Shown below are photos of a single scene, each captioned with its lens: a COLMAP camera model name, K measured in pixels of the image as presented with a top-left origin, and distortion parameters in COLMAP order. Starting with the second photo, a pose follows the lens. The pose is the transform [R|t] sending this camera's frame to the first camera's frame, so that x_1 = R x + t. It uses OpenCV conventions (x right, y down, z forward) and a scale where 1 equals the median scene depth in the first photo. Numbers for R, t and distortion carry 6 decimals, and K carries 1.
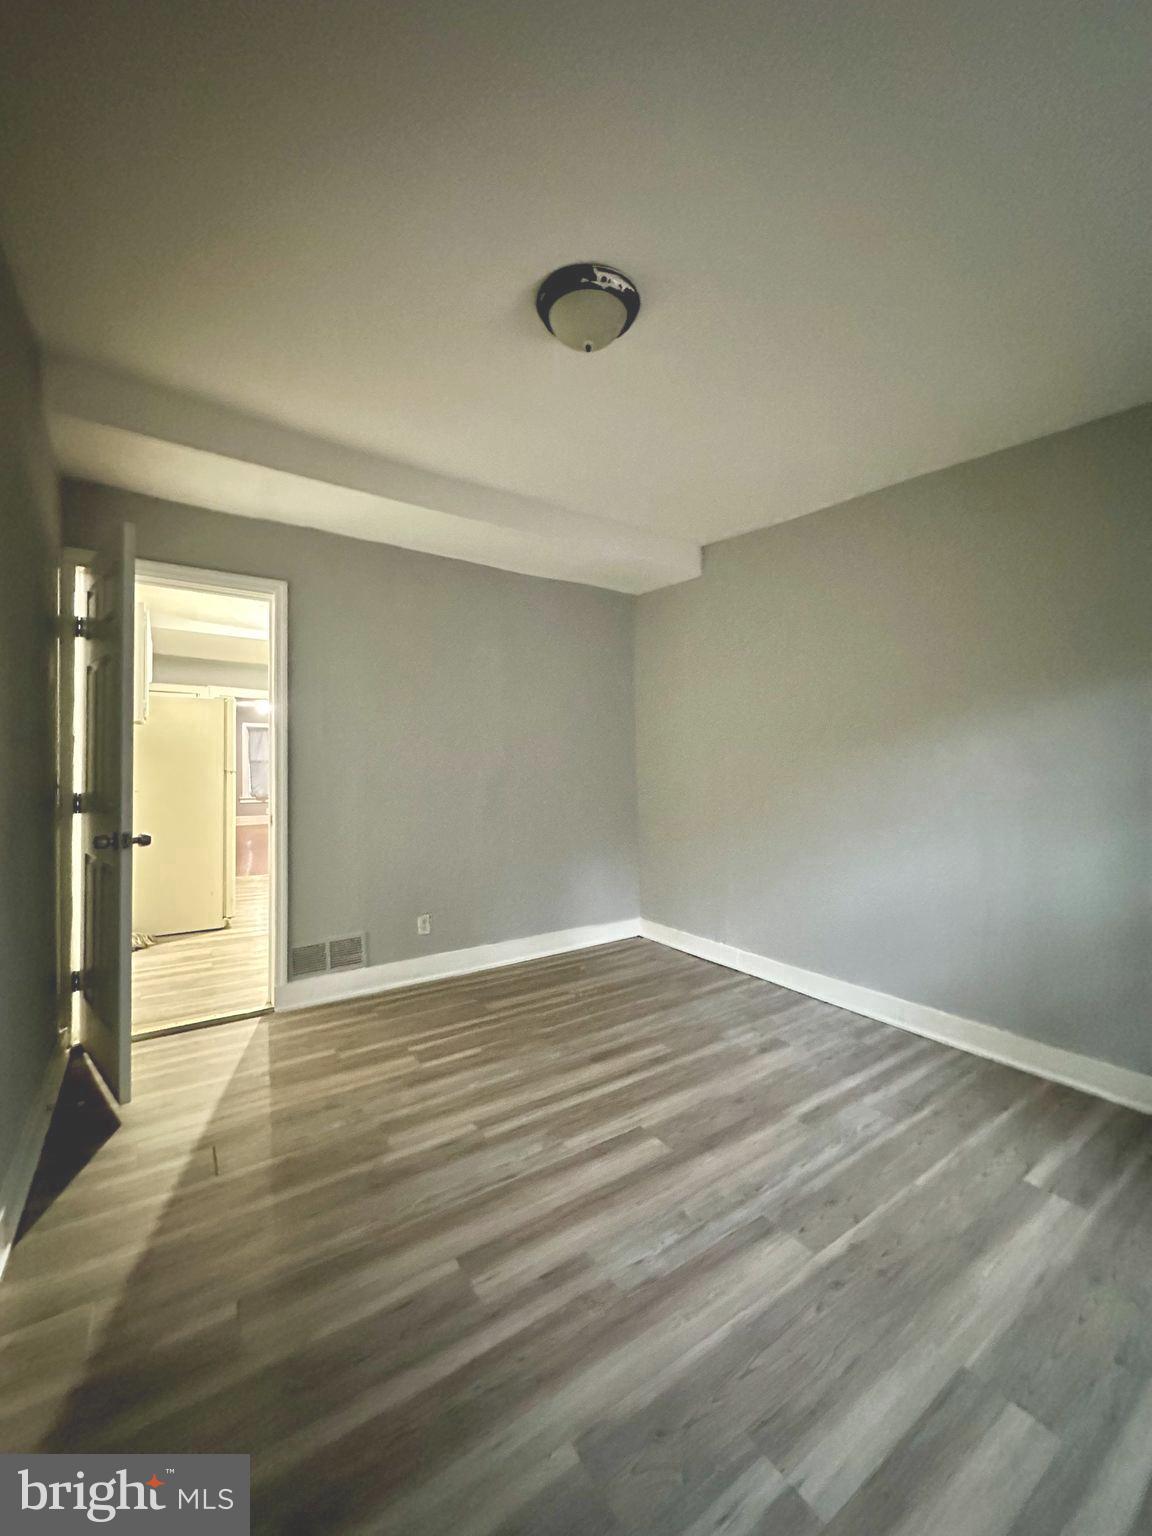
lens RADIAL K [[610.1, 0, 576.0], [0, 610.1, 768.0], [0, 0, 1]] dist [-0.005161, 0.000324]
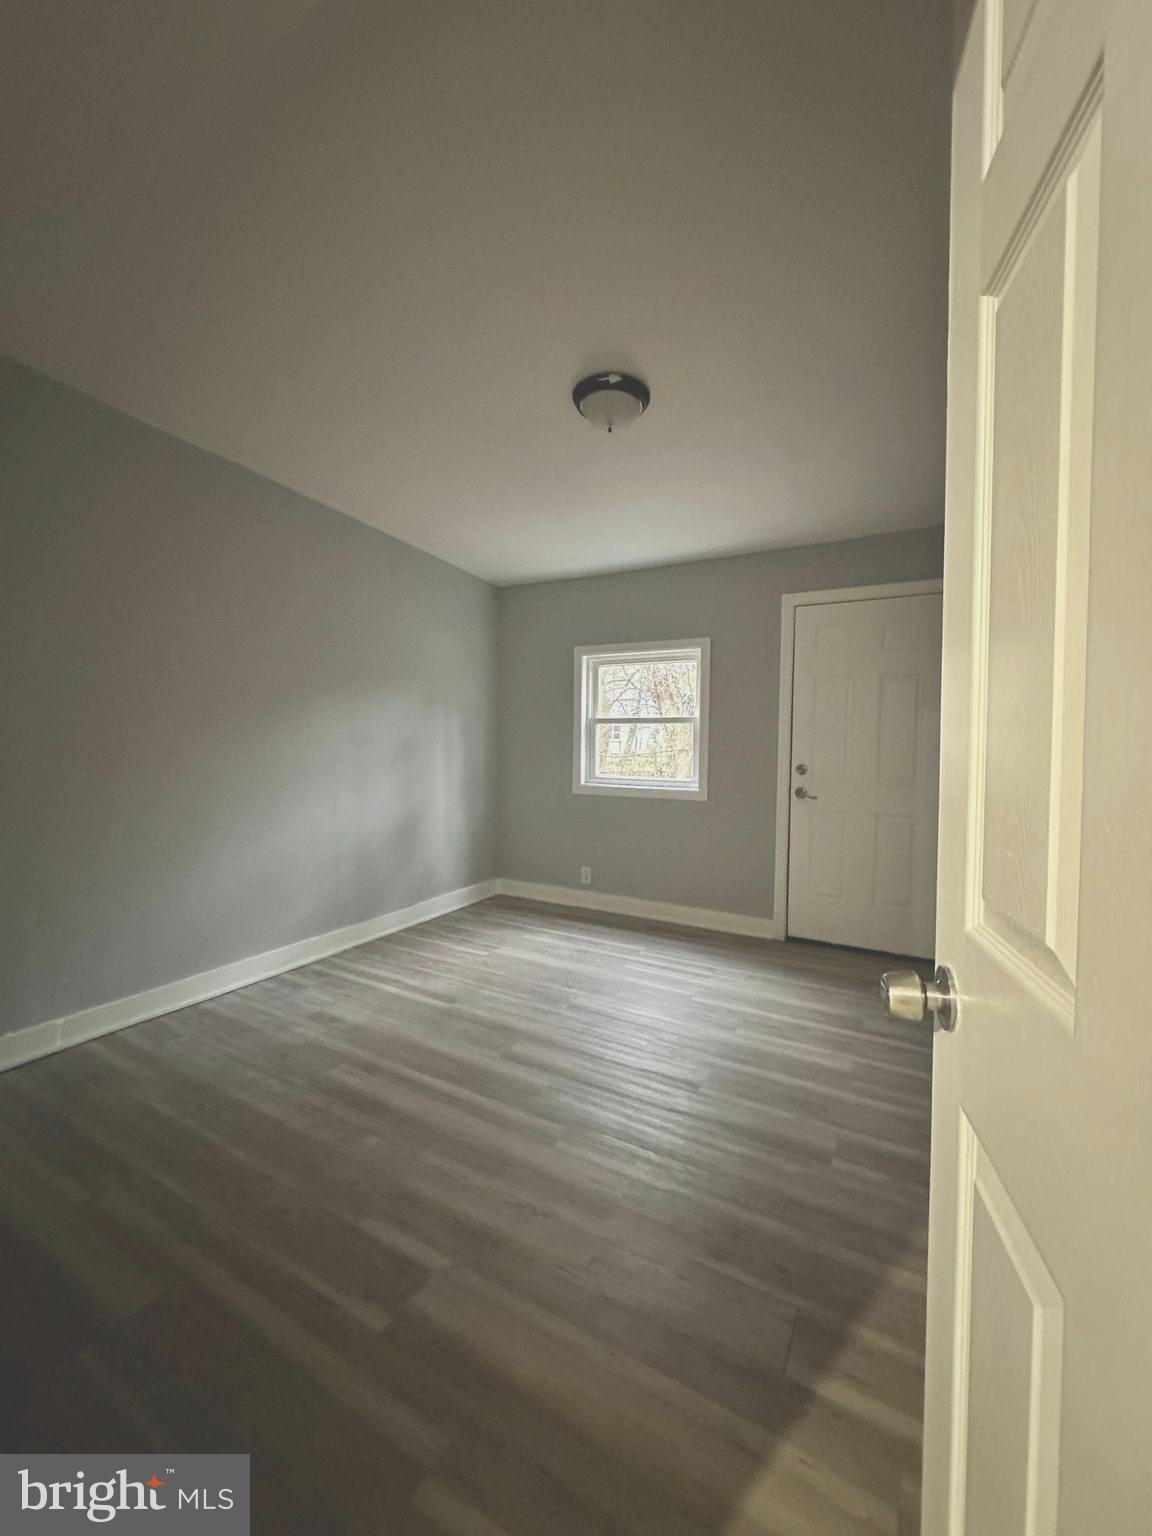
lens RADIAL K [[610.1, 0, 576.0], [0, 610.1, 768.0], [0, 0, 1]] dist [-0.005161, 0.000324]
pose [[-0.435502, -0.043799, 0.899122, -0.803451], [-0.007343, 0.998955, 0.045105, -0.009935], [-0.900158, 0.013041, -0.435368, 1.126855]]
